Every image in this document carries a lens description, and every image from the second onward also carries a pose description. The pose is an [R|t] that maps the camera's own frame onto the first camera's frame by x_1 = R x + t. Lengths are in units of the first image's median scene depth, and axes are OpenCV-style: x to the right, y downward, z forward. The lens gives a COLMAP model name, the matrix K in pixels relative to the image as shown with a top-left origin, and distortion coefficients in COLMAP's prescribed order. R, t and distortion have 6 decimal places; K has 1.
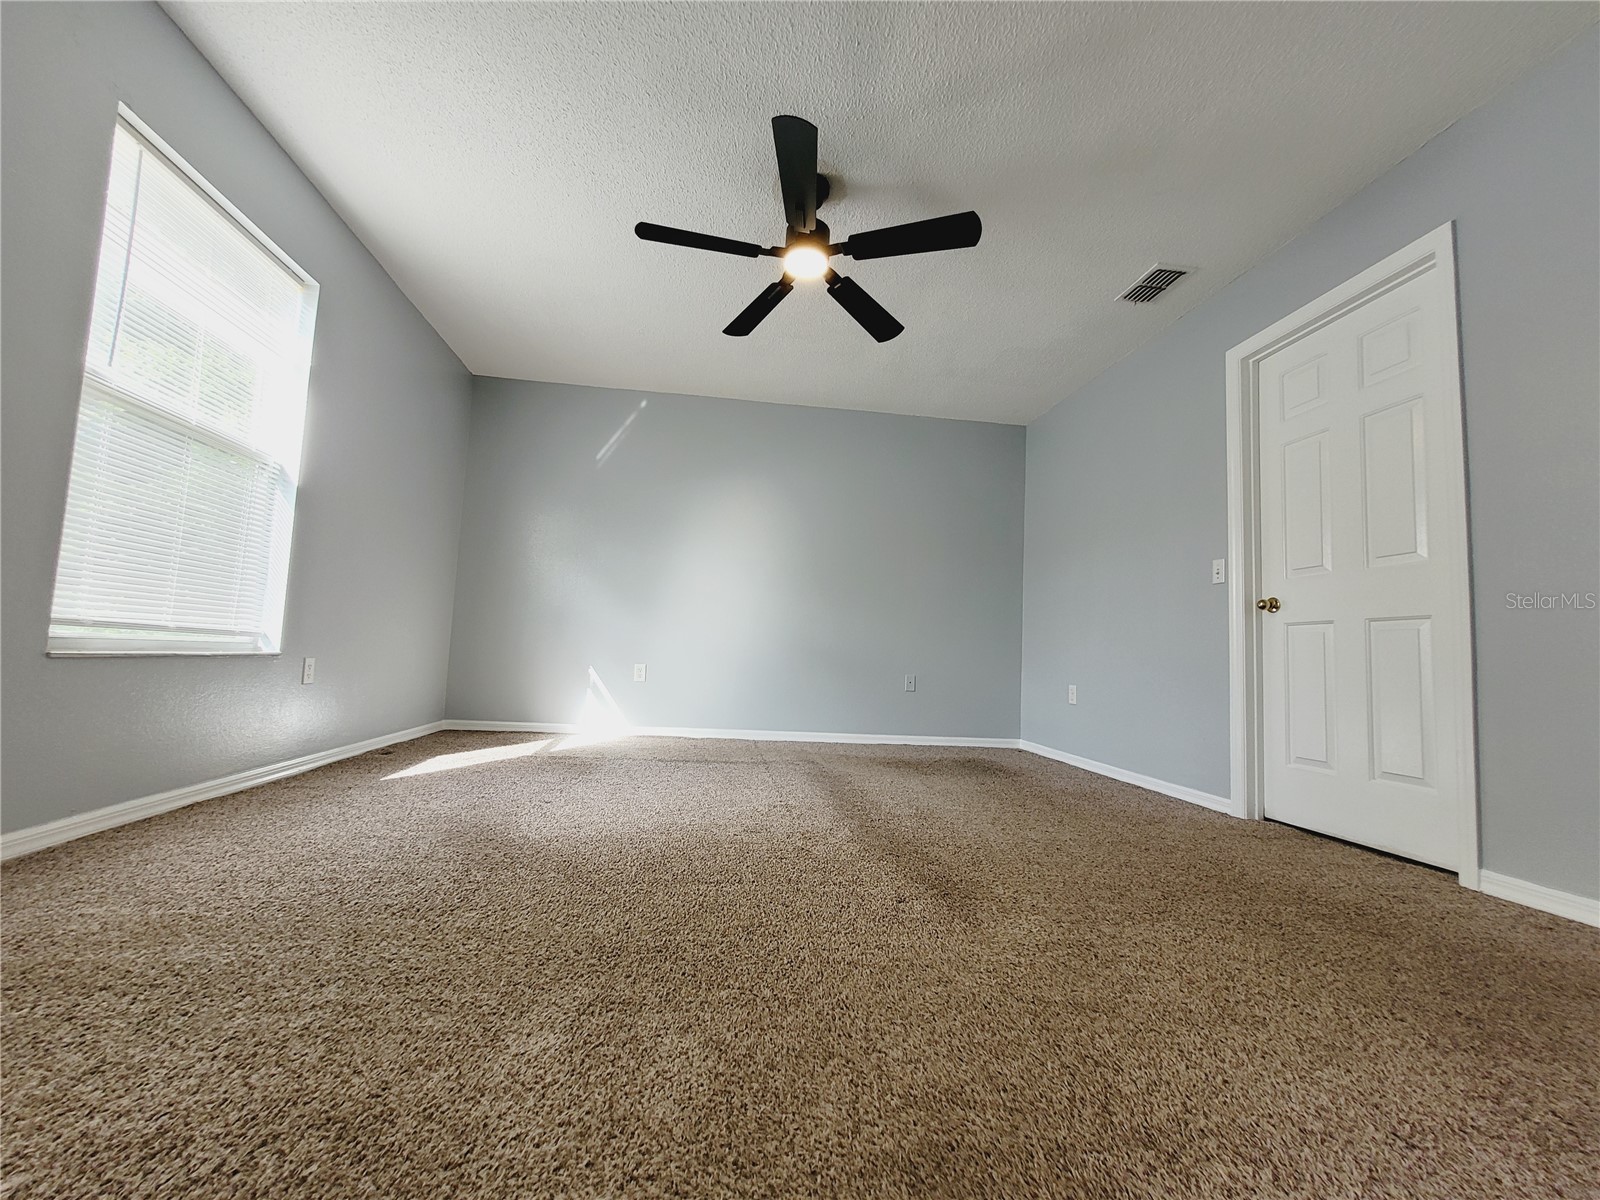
lens RADIAL K [[625.9, 0, 779.5], [0, 625.9, 608.6], [0, 0, 1]] dist [0.000069, 0.000171]
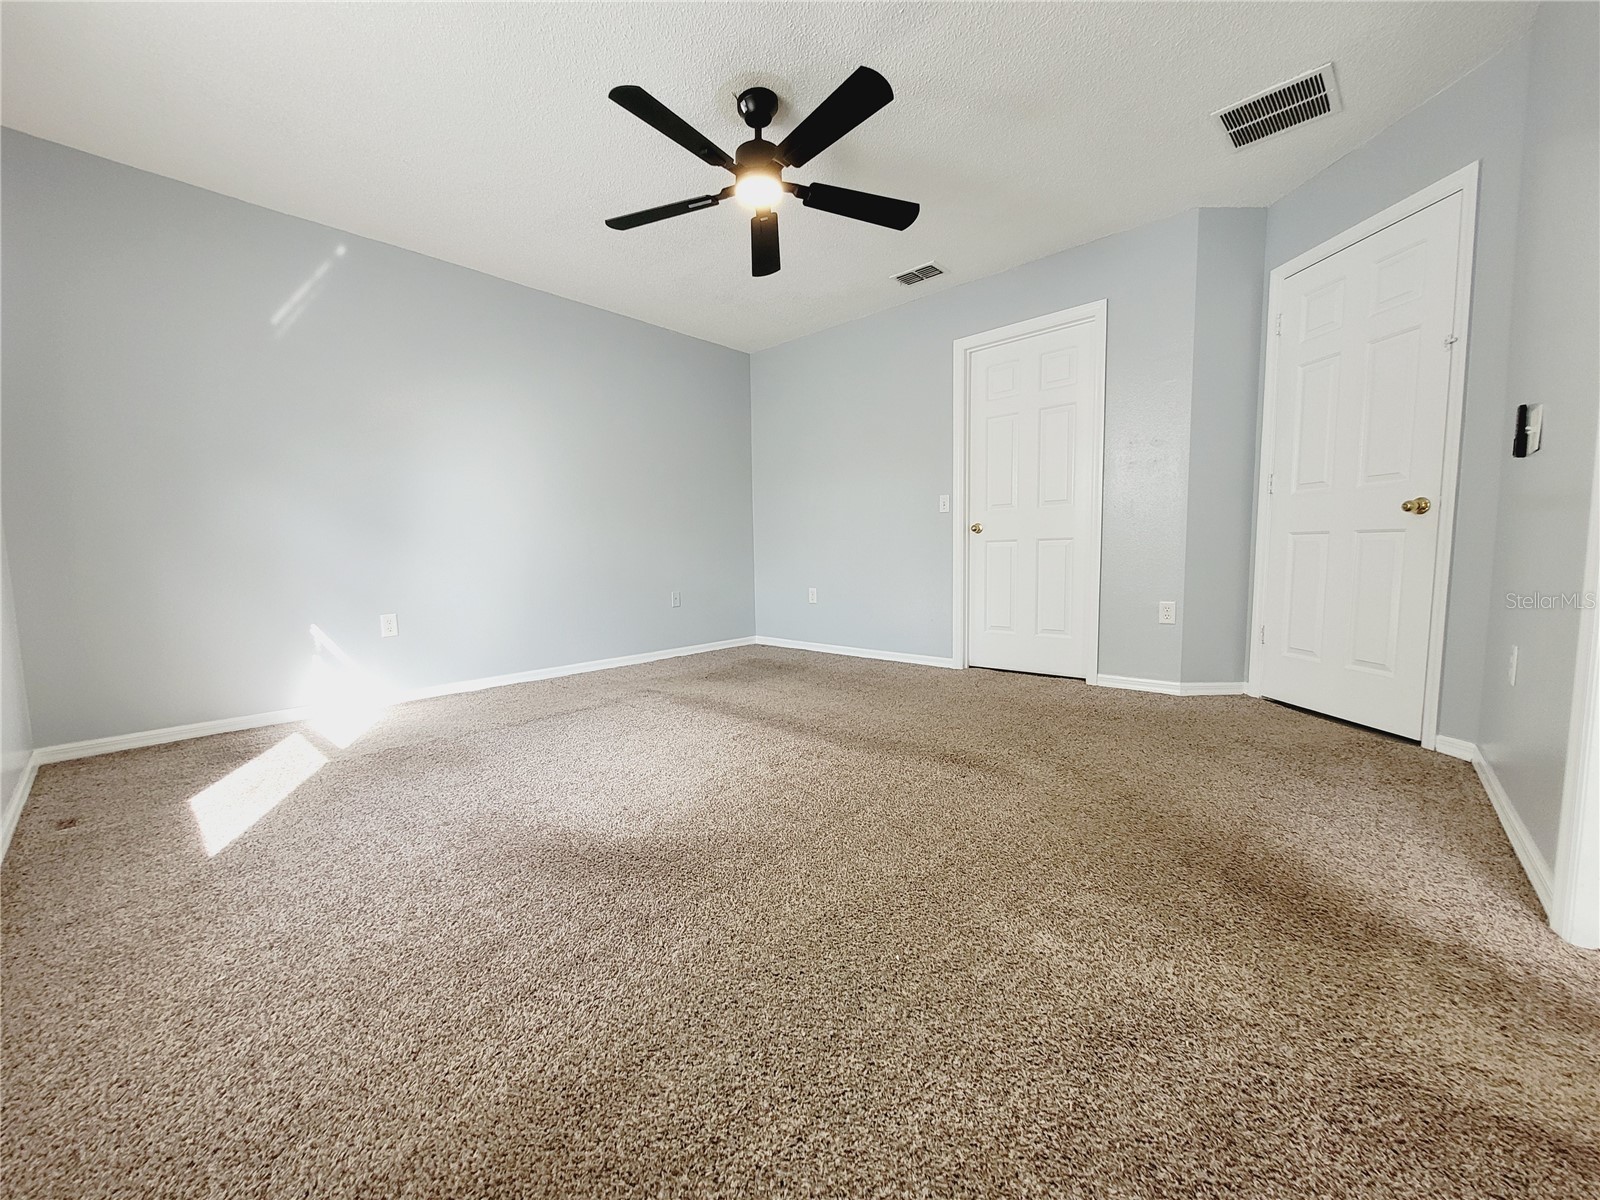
lens RADIAL K [[625.9, 0, 779.5], [0, 625.9, 608.6], [0, 0, 1]] dist [0.000069, 0.000171]
pose [[0.760210, -0.120173, 0.638467, -0.514989], [0.005764, 0.983952, 0.178338, -0.080316], [-0.649652, -0.131895, 0.748703, 0.149868]]
